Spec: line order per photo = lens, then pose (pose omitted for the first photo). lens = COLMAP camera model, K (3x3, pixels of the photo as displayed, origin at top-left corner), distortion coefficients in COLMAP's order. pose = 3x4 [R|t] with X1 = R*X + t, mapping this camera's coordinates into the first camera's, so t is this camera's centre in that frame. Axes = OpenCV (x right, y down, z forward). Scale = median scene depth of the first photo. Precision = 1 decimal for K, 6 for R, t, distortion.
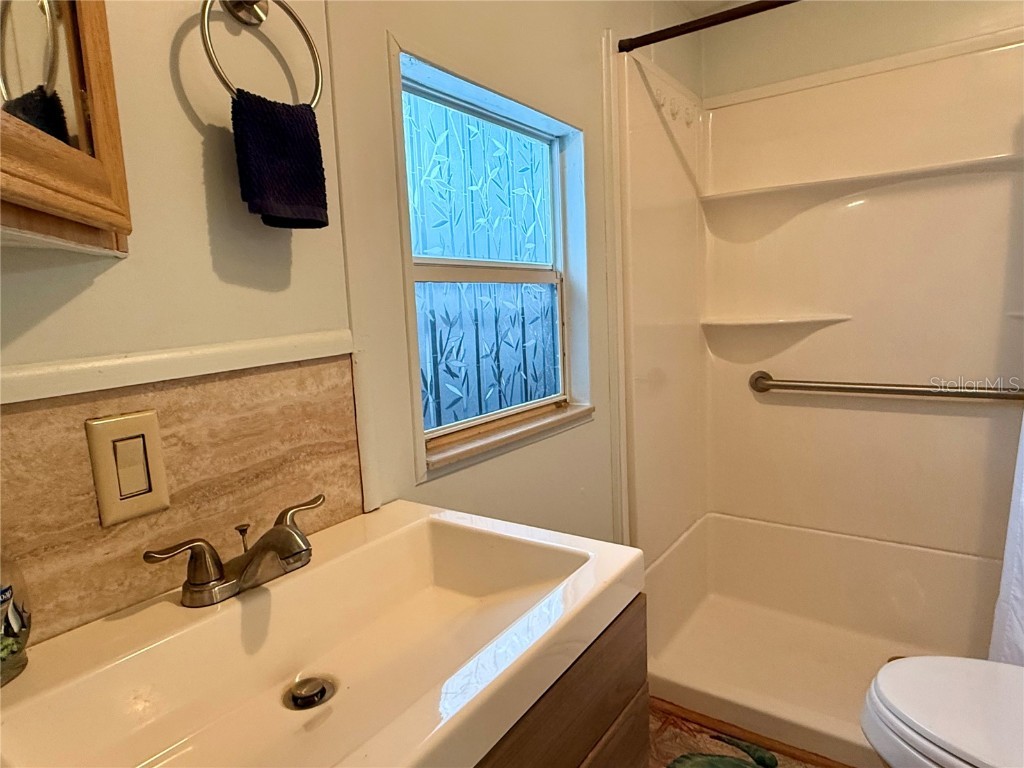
lens RADIAL K [[578.2, 0, 512.4], [0, 578.2, 370.1], [0, 0, 1]] dist [-0.001649, 0.000316]
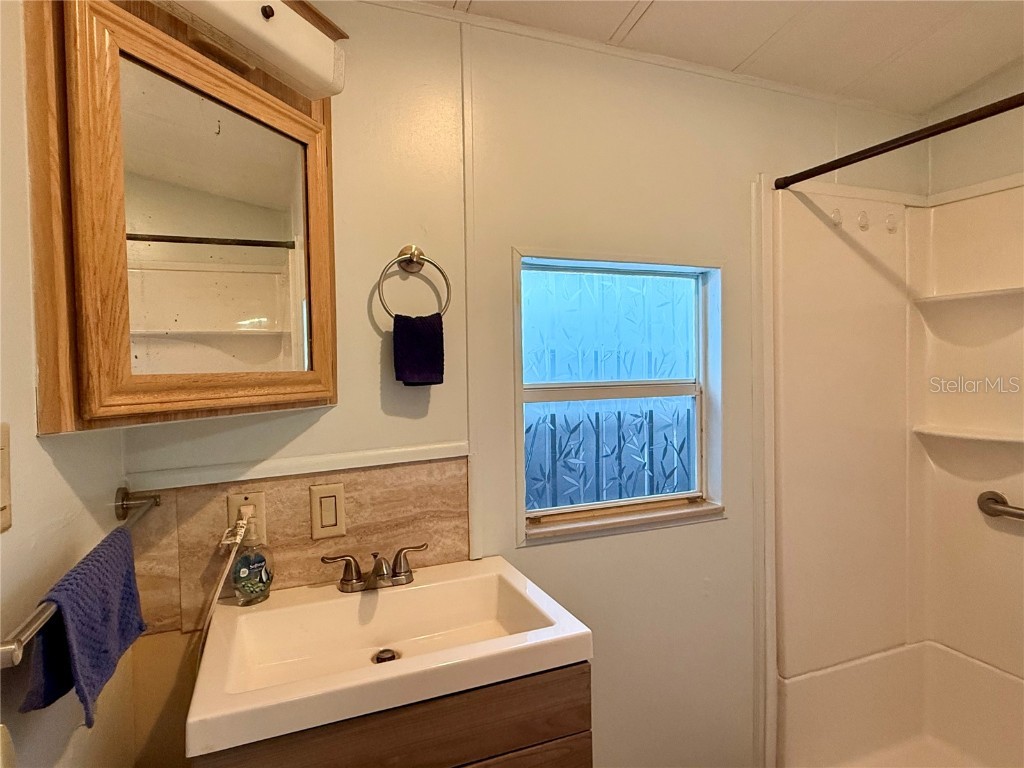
lens RADIAL K [[527.1, 0, 508.6], [0, 527.1, 383.1], [0, 0, 1]] dist [-0.001068, -0.000040]
pose [[0.861626, 0.046471, -0.505412, 0.572978], [-0.085029, 0.994943, -0.053474, -0.169320], [0.500371, 0.089049, 0.861219, -0.210667]]
